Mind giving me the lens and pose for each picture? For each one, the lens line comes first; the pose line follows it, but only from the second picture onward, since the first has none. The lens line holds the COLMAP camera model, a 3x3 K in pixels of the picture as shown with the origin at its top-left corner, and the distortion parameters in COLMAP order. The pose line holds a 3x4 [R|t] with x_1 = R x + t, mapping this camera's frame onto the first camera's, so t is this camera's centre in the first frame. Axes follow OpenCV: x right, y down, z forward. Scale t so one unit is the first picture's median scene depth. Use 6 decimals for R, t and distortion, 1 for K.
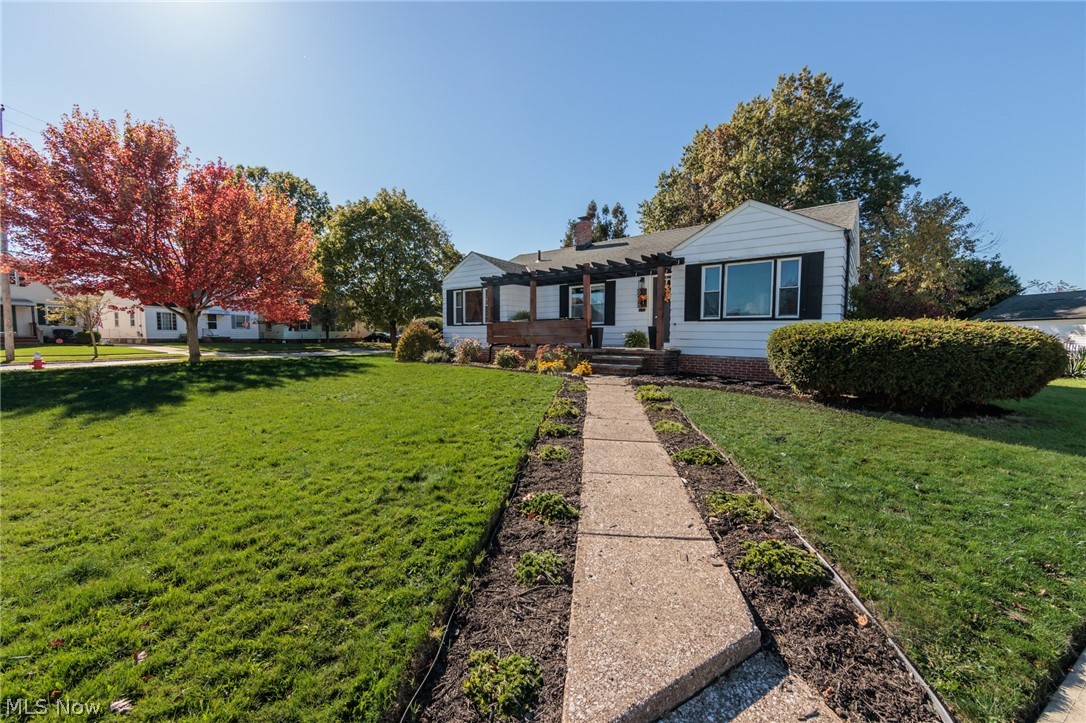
lens RADIAL K [[432.0, 0, 543.0], [0, 432.0, 362.2], [0, 0, 1]] dist [-0.003706, -0.000062]
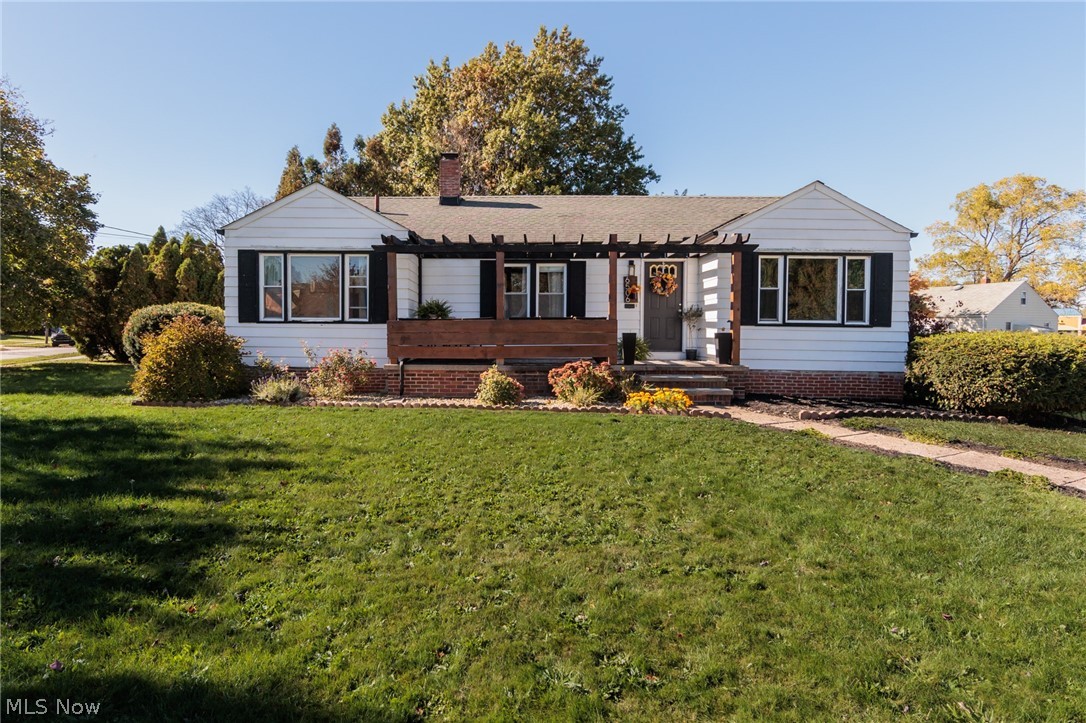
lens RADIAL K [[574.1, 0, 543.2], [0, 574.1, 355.1], [0, 0, 1]] dist [-0.003689, -0.000183]
pose [[0.776207, -0.028283, 0.629843, -0.453834], [0.035462, 0.999370, 0.001175, -0.044101], [-0.629480, 0.021424, 0.776722, 0.339522]]
